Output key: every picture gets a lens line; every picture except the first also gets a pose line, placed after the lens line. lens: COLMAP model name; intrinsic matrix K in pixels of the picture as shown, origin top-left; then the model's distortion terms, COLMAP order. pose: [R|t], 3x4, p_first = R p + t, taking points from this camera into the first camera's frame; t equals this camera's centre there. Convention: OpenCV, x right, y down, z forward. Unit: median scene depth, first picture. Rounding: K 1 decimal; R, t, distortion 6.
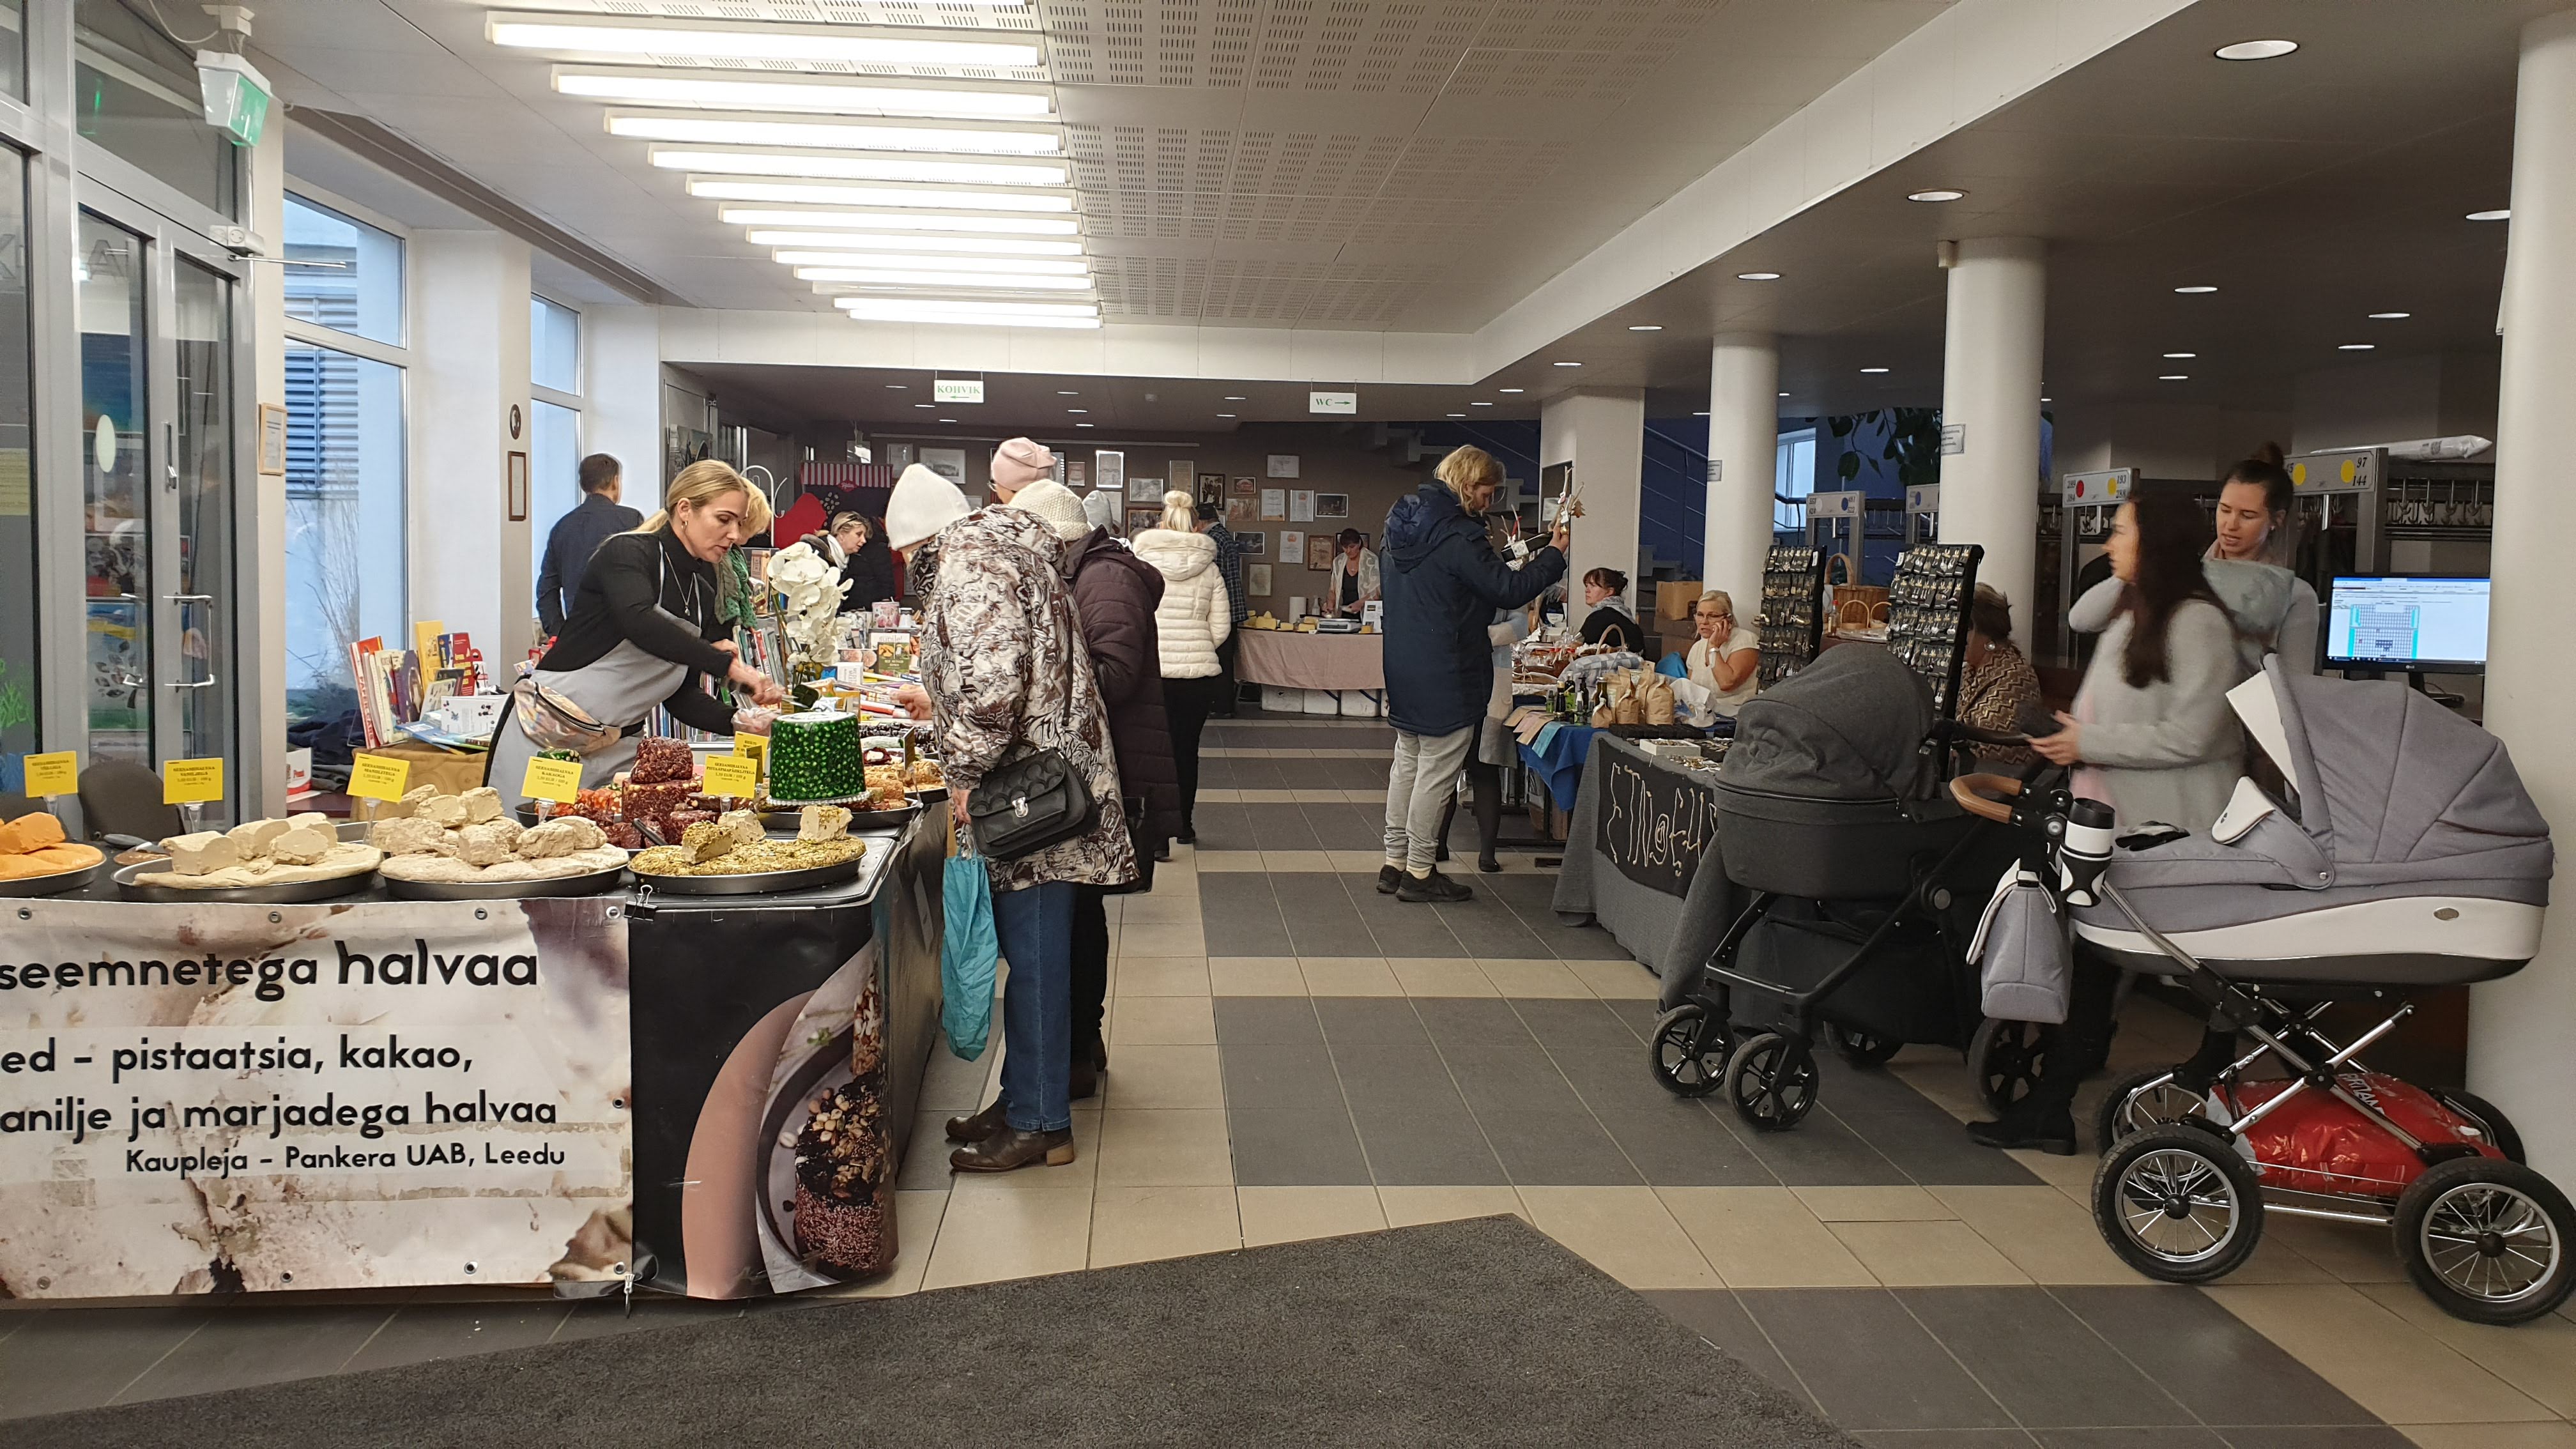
lens RADIAL K [[2004.1, 0, 1288.0], [0, 2004.1, 724.5], [0, 0, 1]] dist [0.005065, 0.071765]
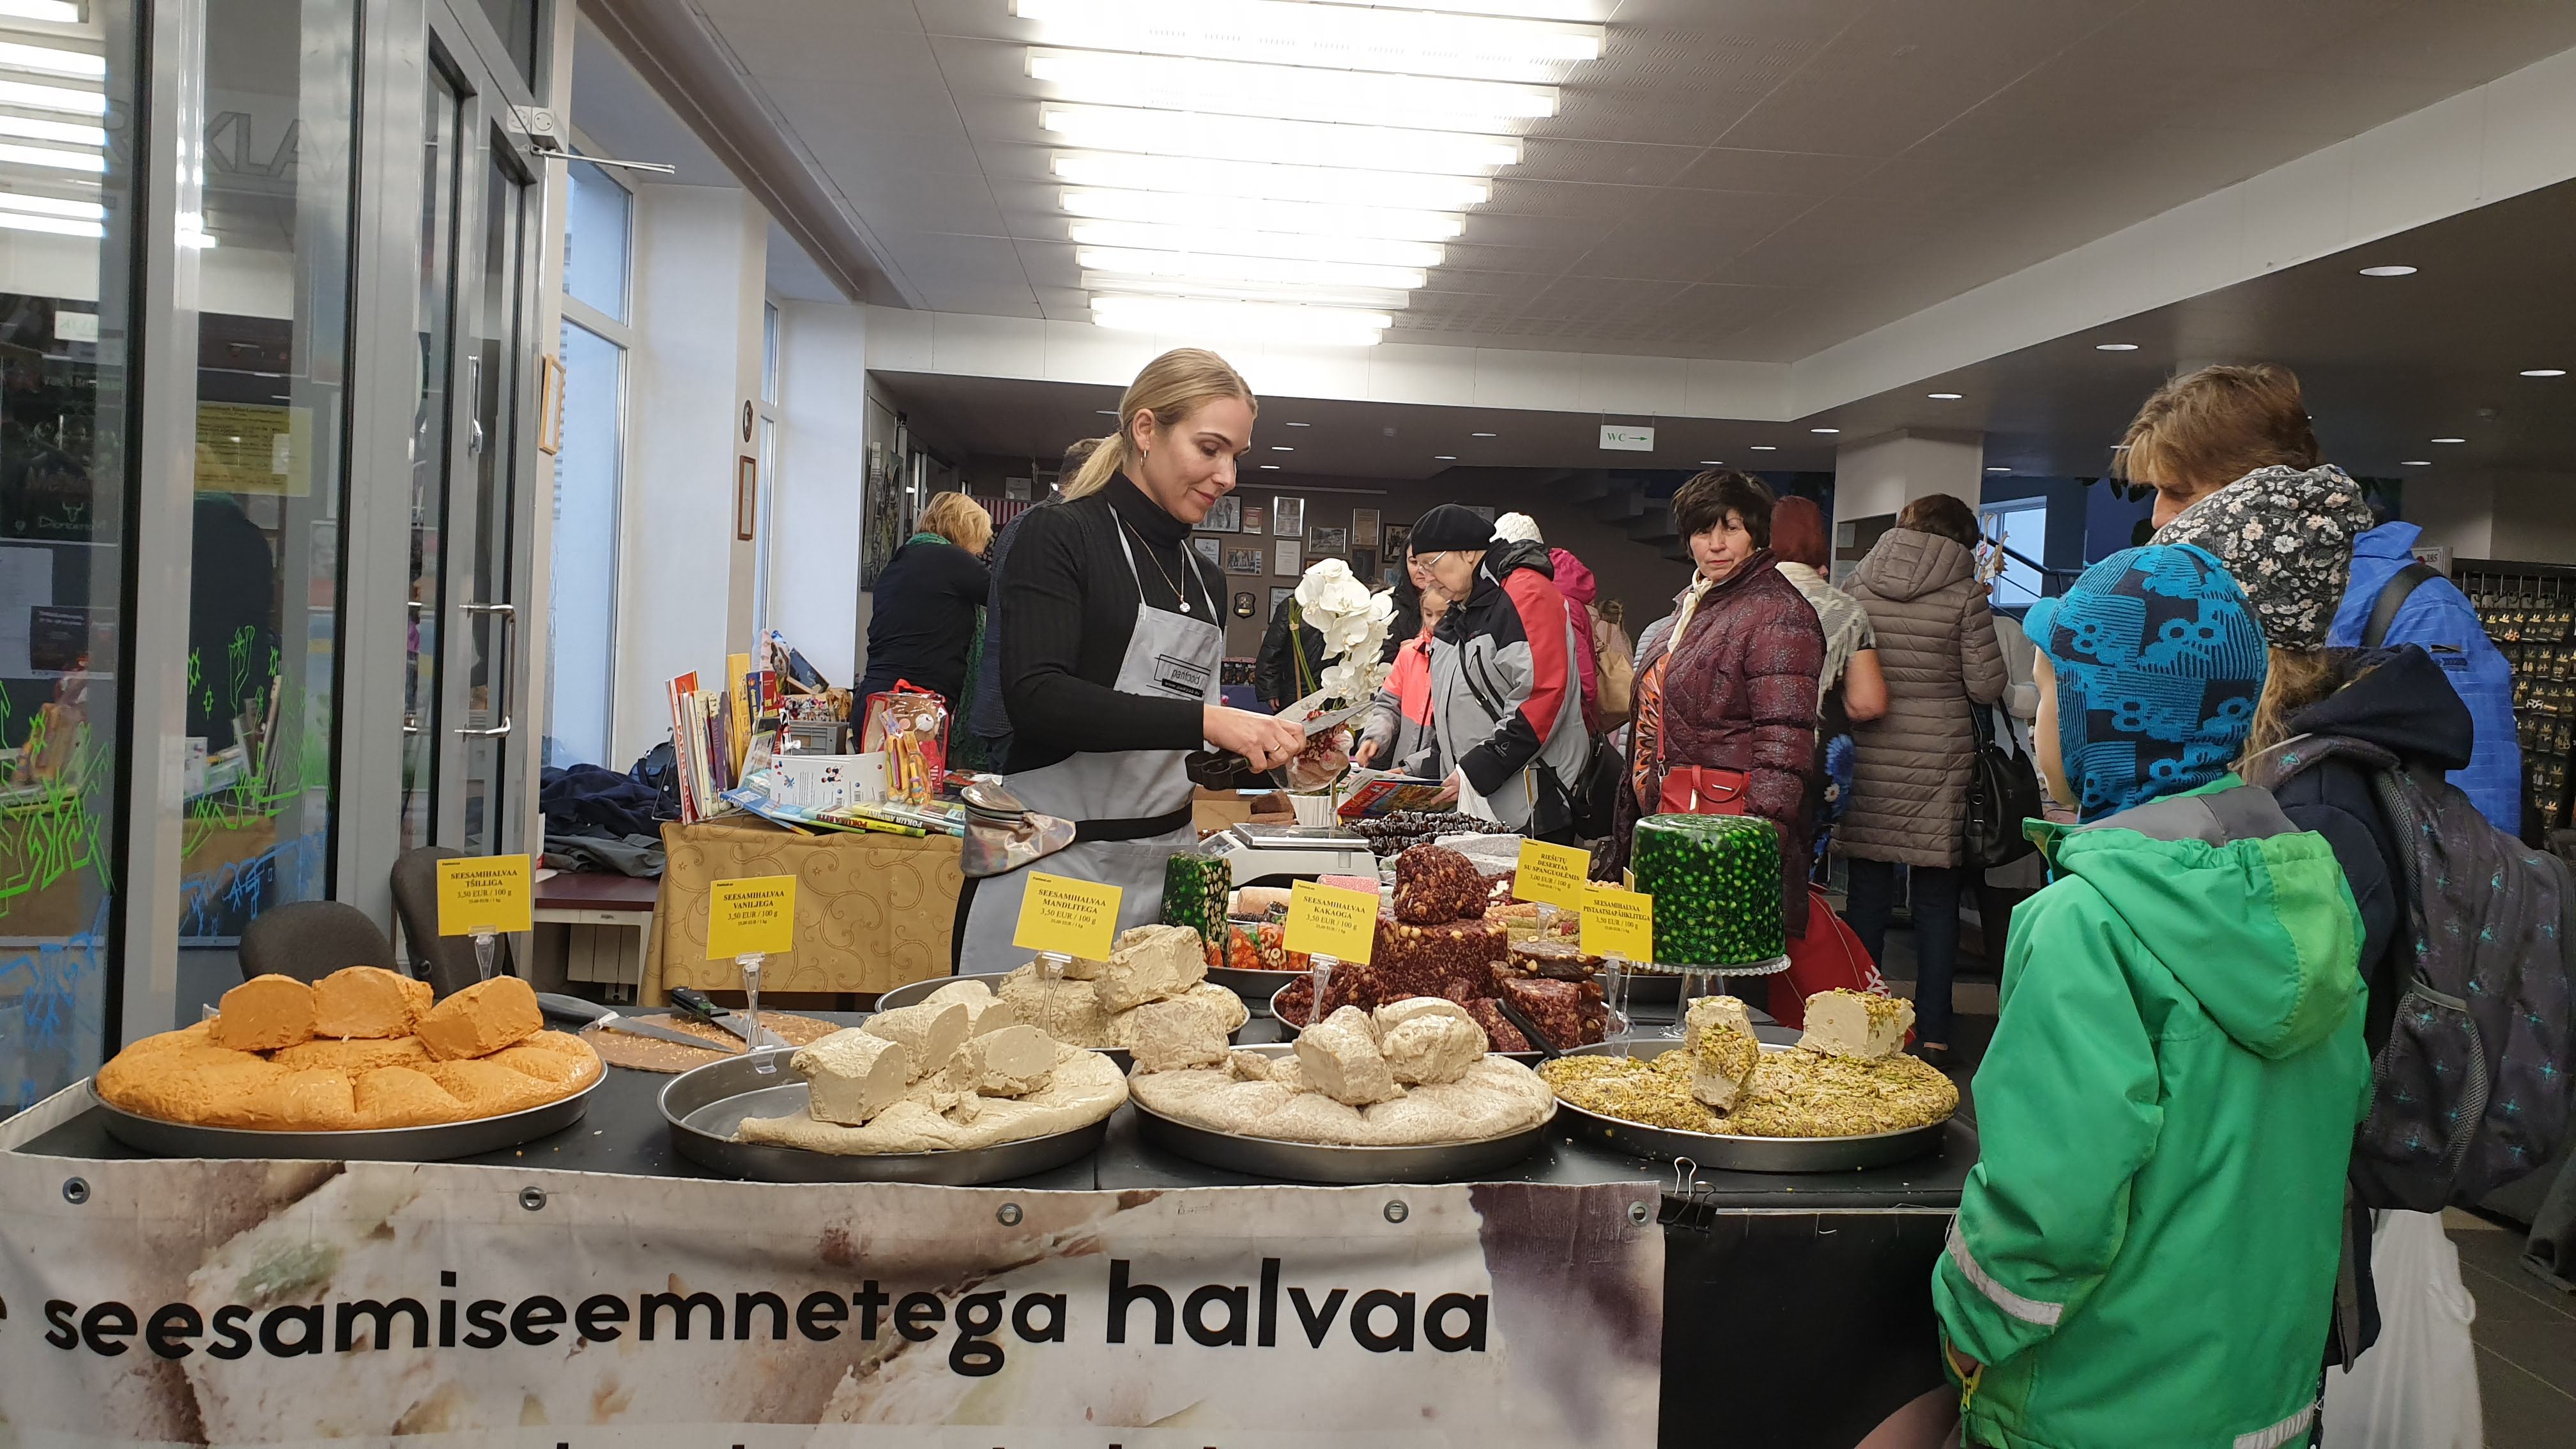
lens RADIAL K [[1961.7, 0, 1279.3], [0, 1961.7, 742.3], [0, 0, 1]] dist [0.003903, 0.006874]
pose [[0.999636, 0.026547, 0.004744, -0.433530], [-0.026419, 0.999333, -0.025206, -0.009491], [-0.005410, 0.025072, 0.999671, 0.506311]]
